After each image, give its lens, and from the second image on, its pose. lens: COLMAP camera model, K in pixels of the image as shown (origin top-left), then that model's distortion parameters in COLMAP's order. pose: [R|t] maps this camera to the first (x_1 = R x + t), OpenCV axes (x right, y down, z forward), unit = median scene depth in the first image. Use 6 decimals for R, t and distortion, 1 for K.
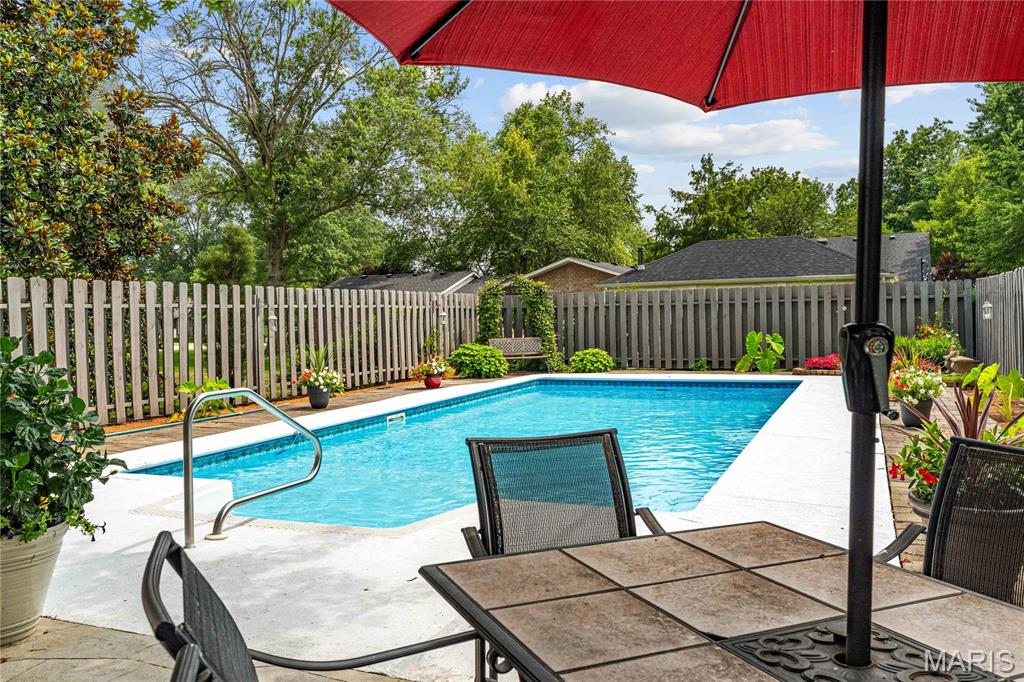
lens RADIAL K [[819.5, 0, 512.0], [0, 819.5, 341.0], [0, 0, 1]] dist [-0.002576, -0.007220]
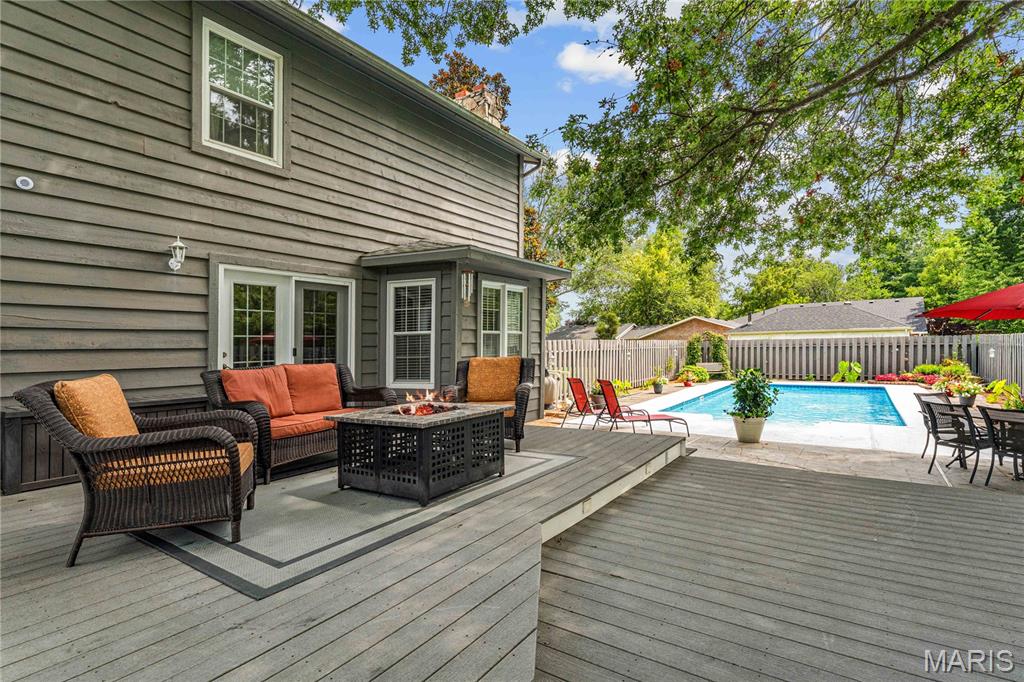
lens RADIAL K [[502.7, 0, 512.2], [0, 502.7, 358.6], [0, 0, 1]] dist [0.000494, 0.000476]
pose [[0.981522, 0.010937, -0.191037, -0.226664], [-0.011695, 0.999928, -0.002844, -0.004441], [0.190993, 0.005026, 0.981579, -0.290829]]
